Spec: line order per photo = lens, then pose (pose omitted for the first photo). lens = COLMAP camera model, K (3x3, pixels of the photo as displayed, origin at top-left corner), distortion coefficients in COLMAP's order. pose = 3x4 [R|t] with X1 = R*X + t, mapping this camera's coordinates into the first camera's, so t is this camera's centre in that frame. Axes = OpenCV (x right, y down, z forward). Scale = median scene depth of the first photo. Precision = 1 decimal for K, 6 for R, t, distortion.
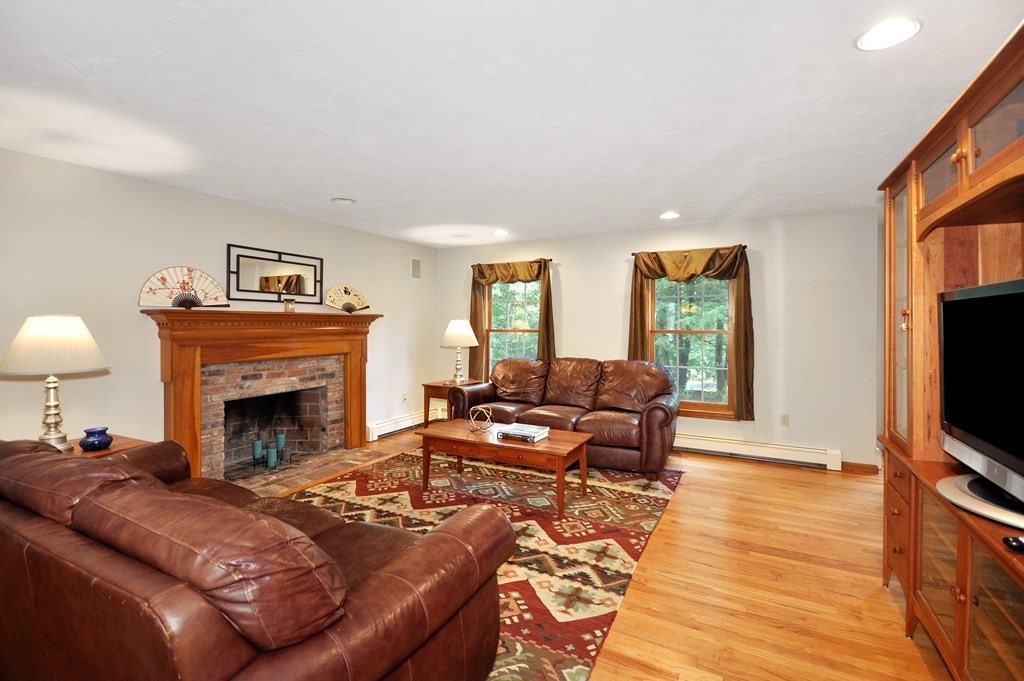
lens RADIAL K [[454.5, 0, 517.0], [0, 454.5, 317.6], [0, 0, 1]] dist [-0.003315, -0.000265]
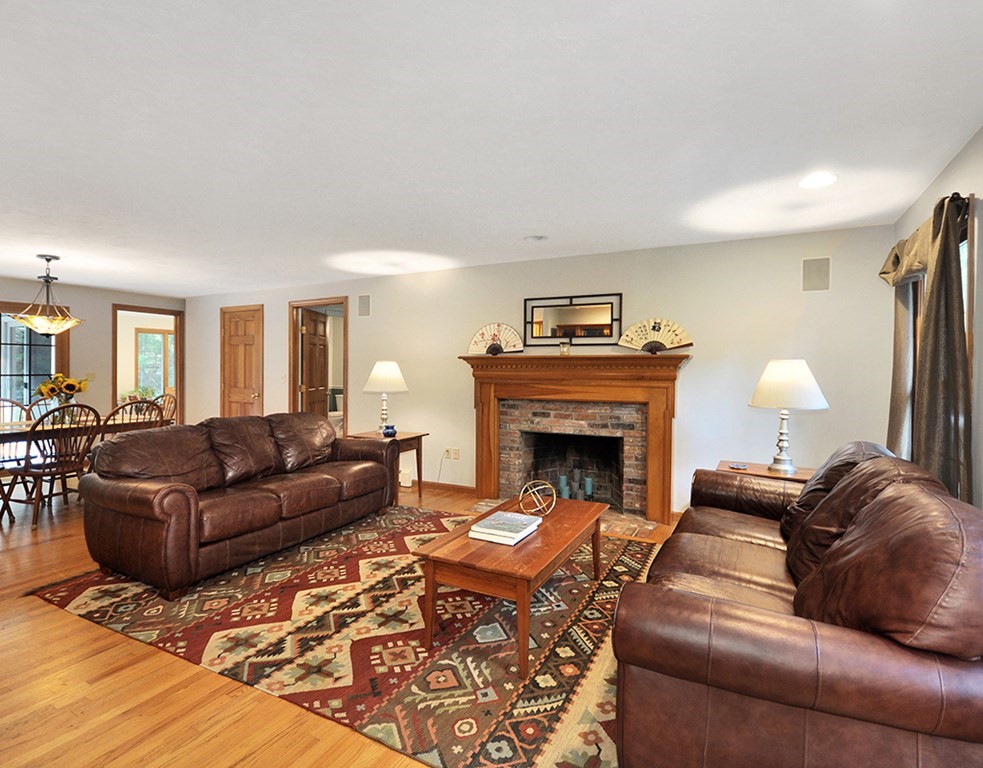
lens RADIAL K [[519.2, 0, 472.5], [0, 519.2, 372.0], [0, 0, 1]] dist [-0.002356, 0.000582]
pose [[-0.015348, 0.009965, -0.999833, 0.724442], [0.008793, 0.999913, 0.009831, 0.013235], [0.999844, -0.008640, -0.015434, 0.891741]]
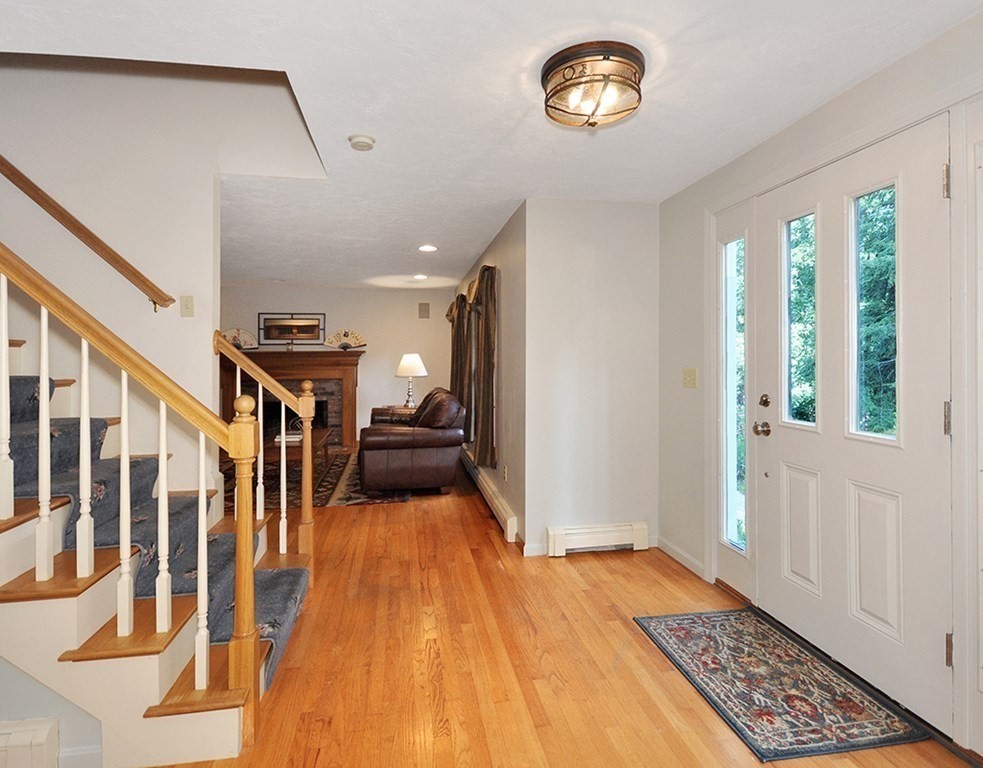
lens RADIAL K [[519.2, 0, 482.1], [0, 519.2, 355.8], [0, 0, 1]] dist [-0.002356, 0.000582]
pose [[0.603748, -0.009699, -0.797116, 1.492223], [0.017709, 0.999842, 0.001248, 0.016131], [0.796978, -0.014869, 0.603825, 0.480587]]
